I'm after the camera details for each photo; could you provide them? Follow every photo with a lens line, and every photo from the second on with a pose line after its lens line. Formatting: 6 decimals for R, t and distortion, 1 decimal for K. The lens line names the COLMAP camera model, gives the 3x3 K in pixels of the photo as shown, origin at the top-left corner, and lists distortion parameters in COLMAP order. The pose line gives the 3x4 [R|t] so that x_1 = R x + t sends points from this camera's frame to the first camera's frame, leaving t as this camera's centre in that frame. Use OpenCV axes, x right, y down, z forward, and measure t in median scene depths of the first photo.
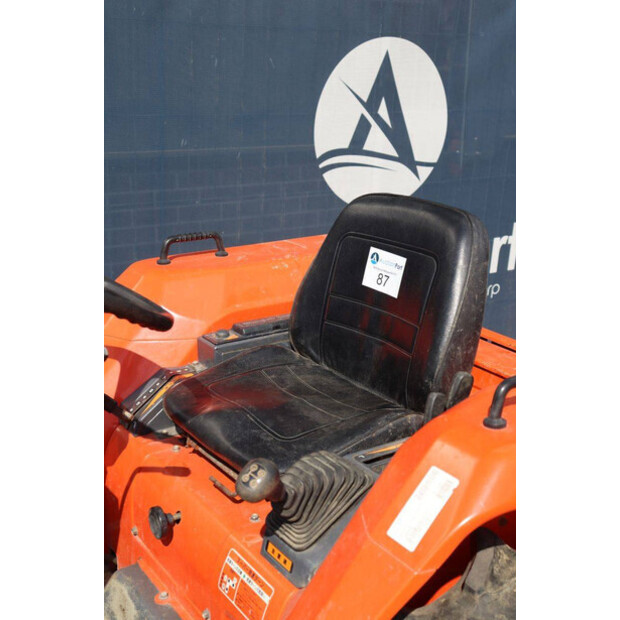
lens RADIAL K [[851.7, 0, 310.0], [0, 851.7, 310.0], [0, 0, 1]] dist [0.017931, 0.092403]
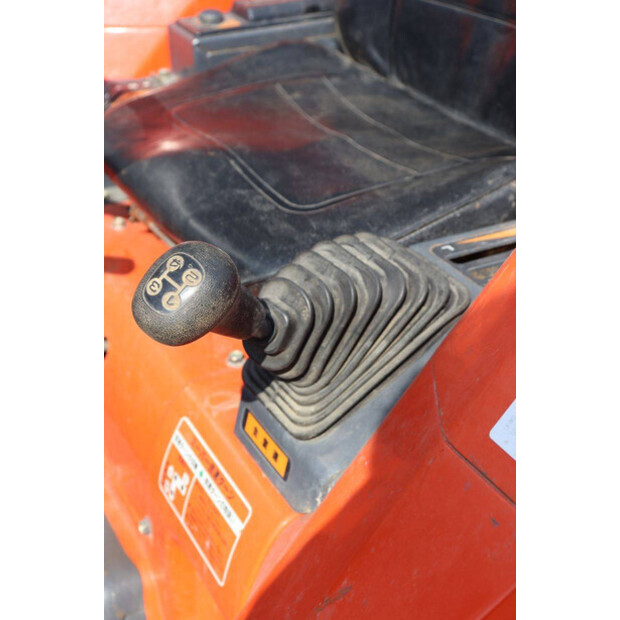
lens RADIAL K [[1033.6, 0, 317.9], [0, 1033.6, 309.6], [0, 0, 1]] dist [0.135408, 0.160968]
pose [[0.995452, 0.038792, -0.087003, 0.038170], [-0.018162, 0.973862, 0.226413, 0.071982], [0.093512, -0.223803, 0.970138, 0.403090]]
